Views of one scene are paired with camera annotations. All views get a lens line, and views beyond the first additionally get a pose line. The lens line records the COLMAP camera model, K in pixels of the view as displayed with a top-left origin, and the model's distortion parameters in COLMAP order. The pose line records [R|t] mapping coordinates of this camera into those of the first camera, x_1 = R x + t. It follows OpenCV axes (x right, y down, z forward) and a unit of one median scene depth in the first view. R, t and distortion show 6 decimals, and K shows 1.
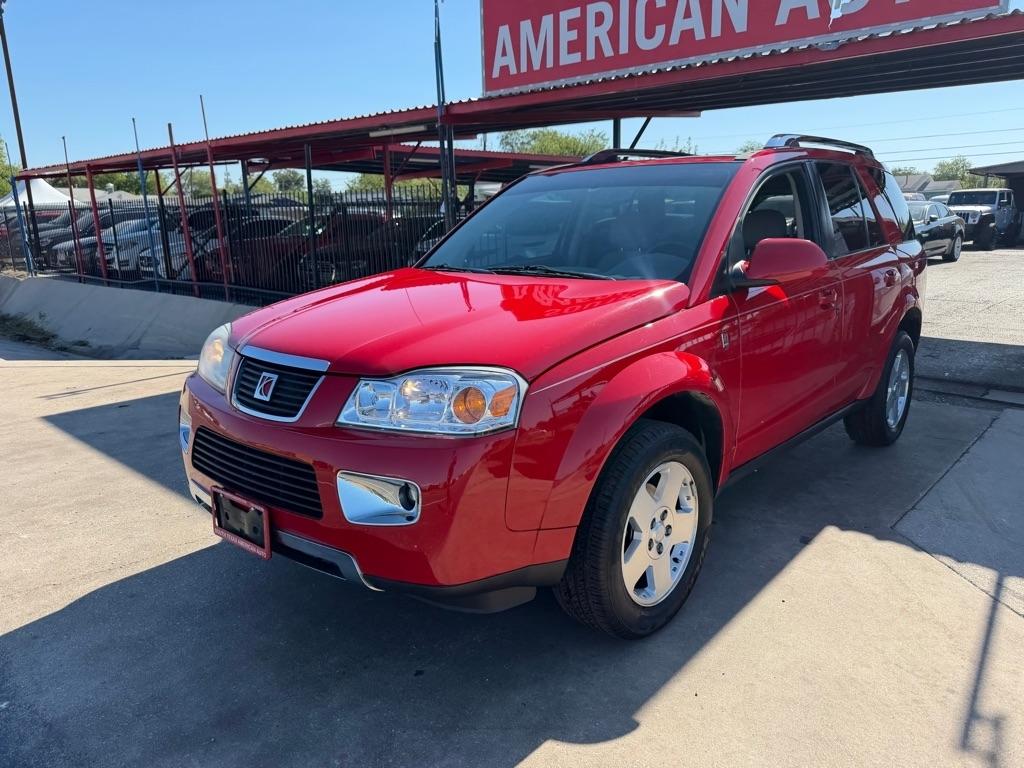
lens RADIAL K [[730.3, 0, 518.0], [0, 730.3, 391.9], [0, 0, 1]] dist [0.001870, -0.004861]
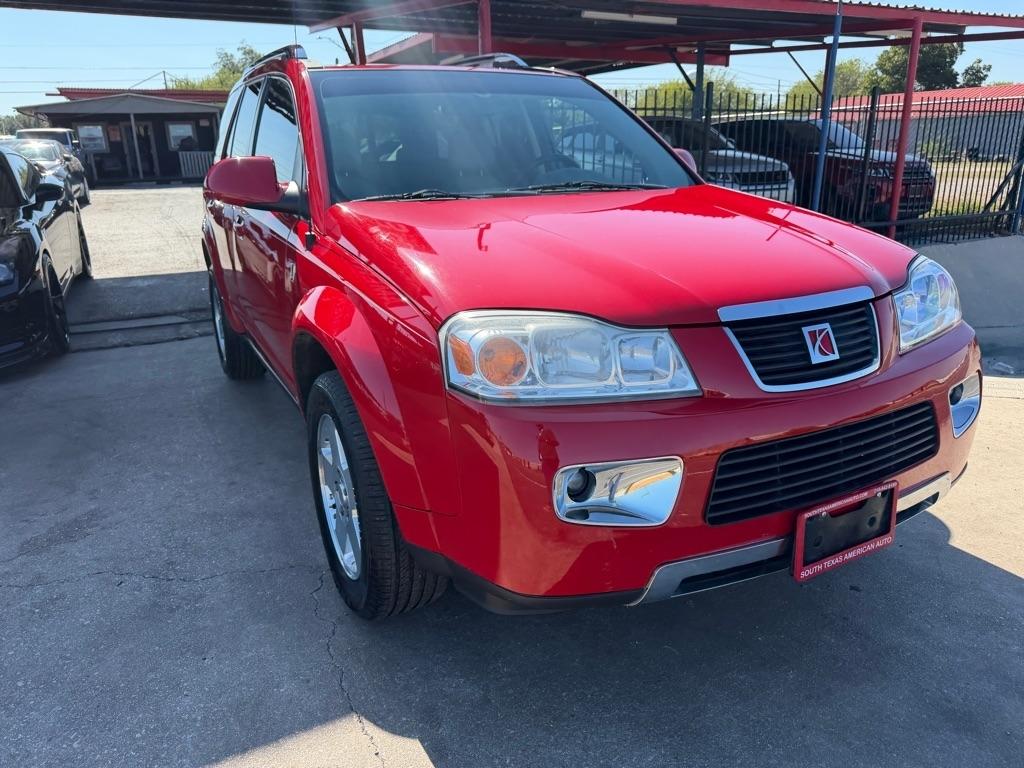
lens RADIAL K [[733.8, 0, 512.5], [0, 733.8, 386.8], [0, 0, 1]] dist [-0.005337, 0.001190]
pose [[0.368050, -0.283132, 0.885650, -0.431002], [0.226922, 0.951060, 0.209740, -0.072858], [-0.901690, 0.123778, 0.414287, 0.380210]]
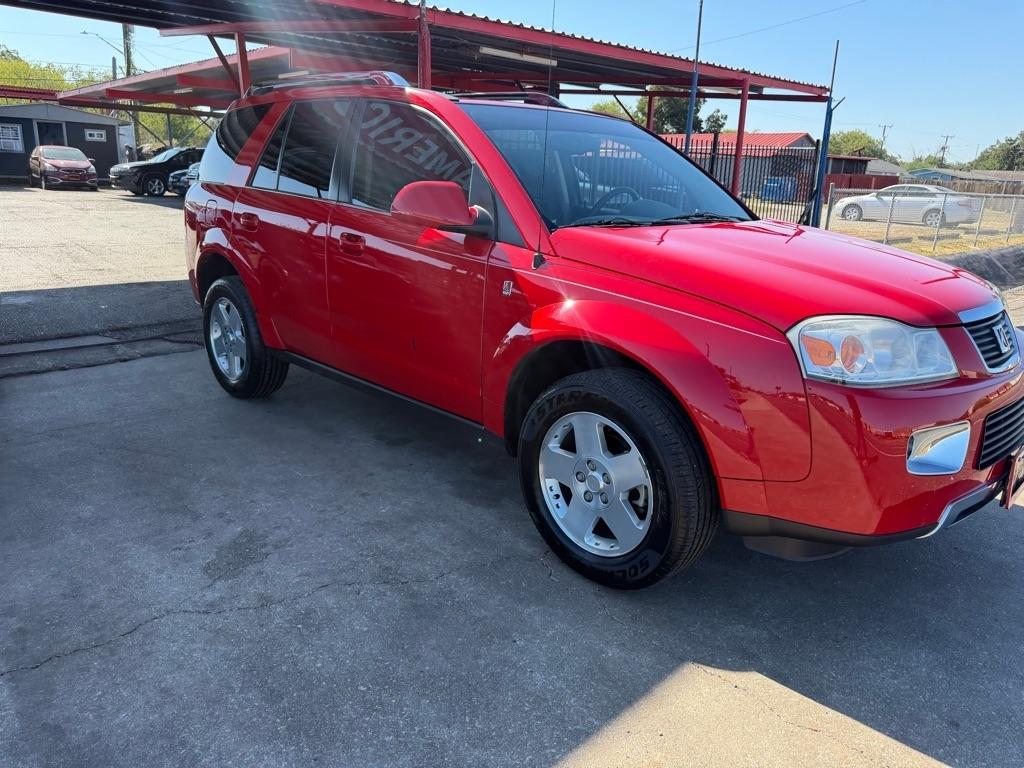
lens RADIAL K [[729.6, 0, 518.8], [0, 729.6, 371.8], [0, 0, 1]] dist [0.003027, -0.005224]
pose [[0.081200, -0.251402, 0.964471, -0.538513], [0.196995, 0.952625, 0.231729, -0.128145], [-0.977036, 0.171180, 0.126878, 0.595591]]
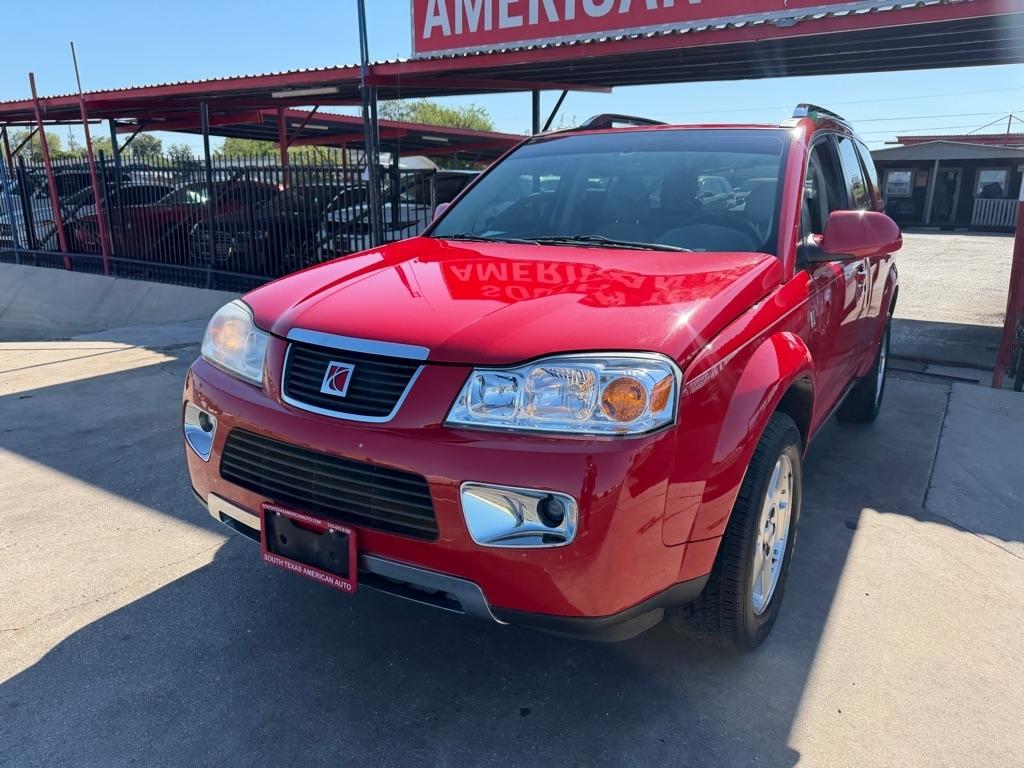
lens RADIAL K [[730.6, 0, 515.3], [0, 730.6, 381.4], [0, 0, 1]] dist [0.003504, -0.007808]
pose [[0.986897, -0.016698, 0.160483, -0.108543], [0.013829, 0.999724, 0.018976, -0.006660], [-0.160756, -0.016508, 0.986856, 0.065035]]
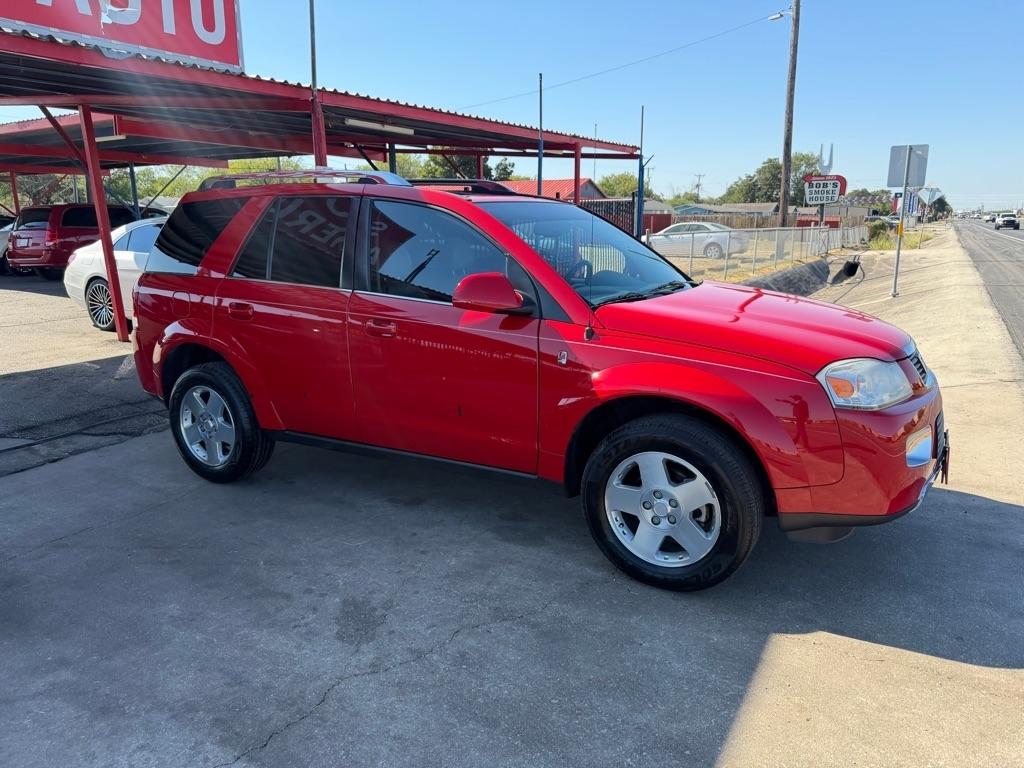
lens RADIAL K [[727.2, 0, 512.6], [0, 727.2, 380.2], [0, 0, 1]] dist [0.014655, -0.020757]
pose [[-0.186963, -0.200013, 0.961790, -0.606848], [0.236426, 0.941115, 0.241672, -0.197312], [-0.953492, 0.272576, -0.128666, 0.758161]]
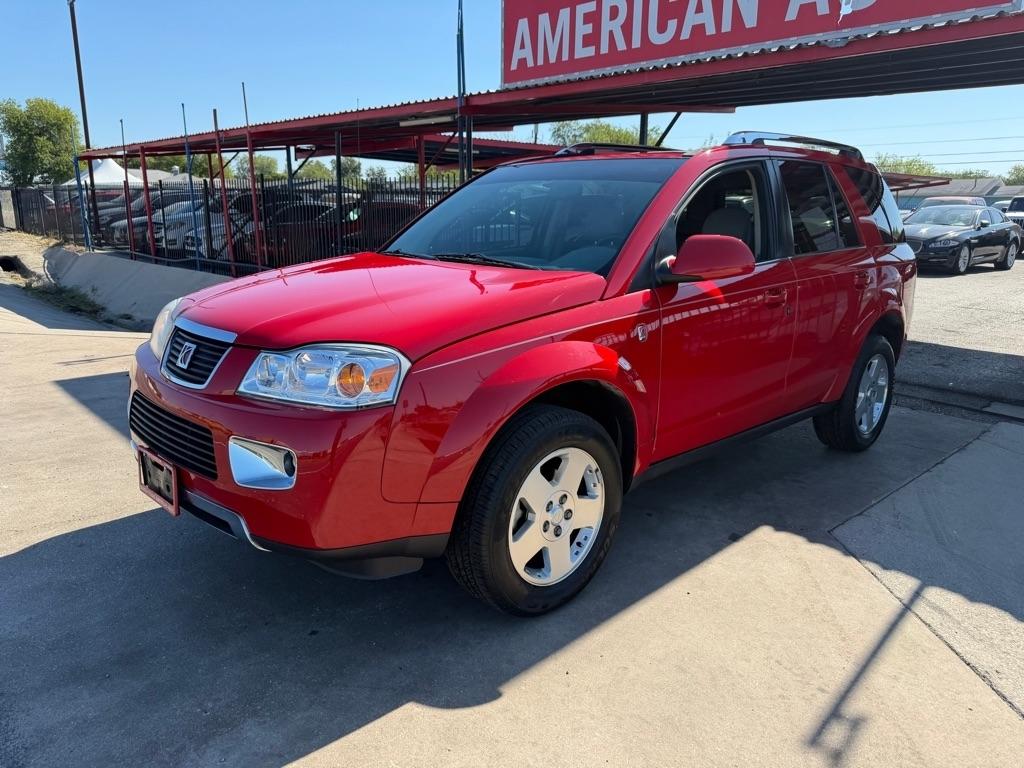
lens RADIAL K [[728.3, 0, 501.9], [0, 728.3, 387.3], [0, 0, 1]] dist [0.006450, -0.009563]
pose [[0.995524, 0.049903, -0.080262, 0.079604], [-0.049528, 0.998751, 0.006655, 0.003553], [0.080494, -0.002650, 0.996752, -0.011875]]
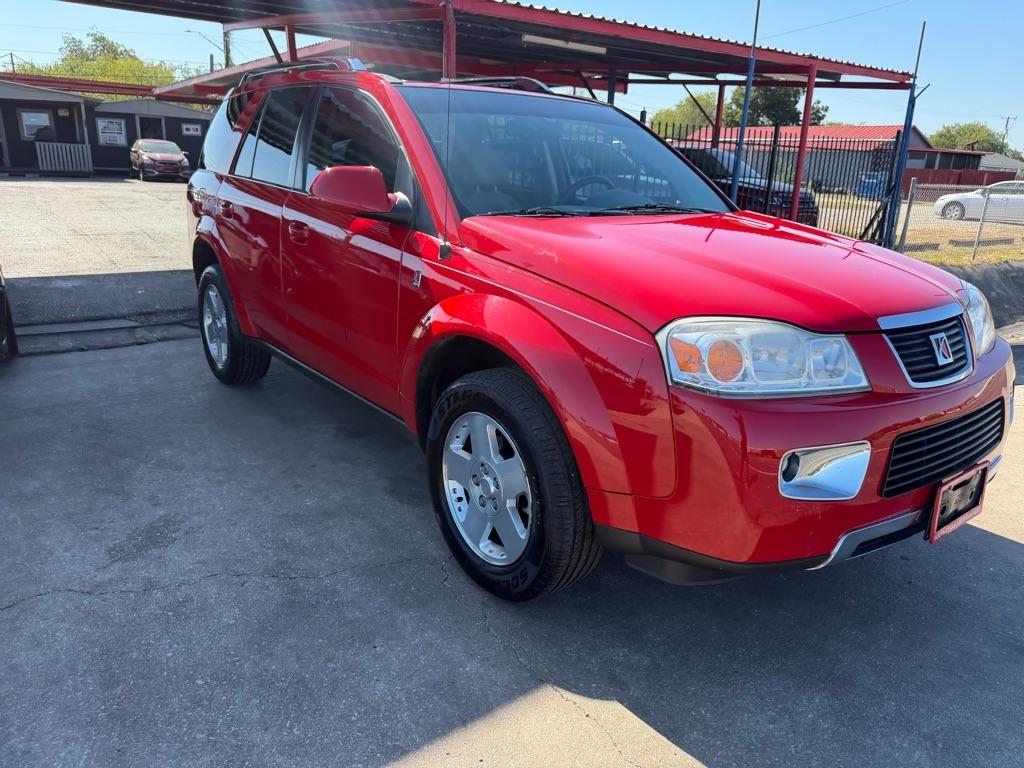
lens RADIAL K [[731.8, 0, 511.9], [0, 731.8, 384.8], [0, 0, 1]] dist [0.004103, -0.007452]
pose [[0.206844, -0.267282, 0.941156, -0.504136], [0.188691, 0.954798, 0.229687, -0.103916], [-0.960006, 0.130078, 0.247928, 0.498893]]
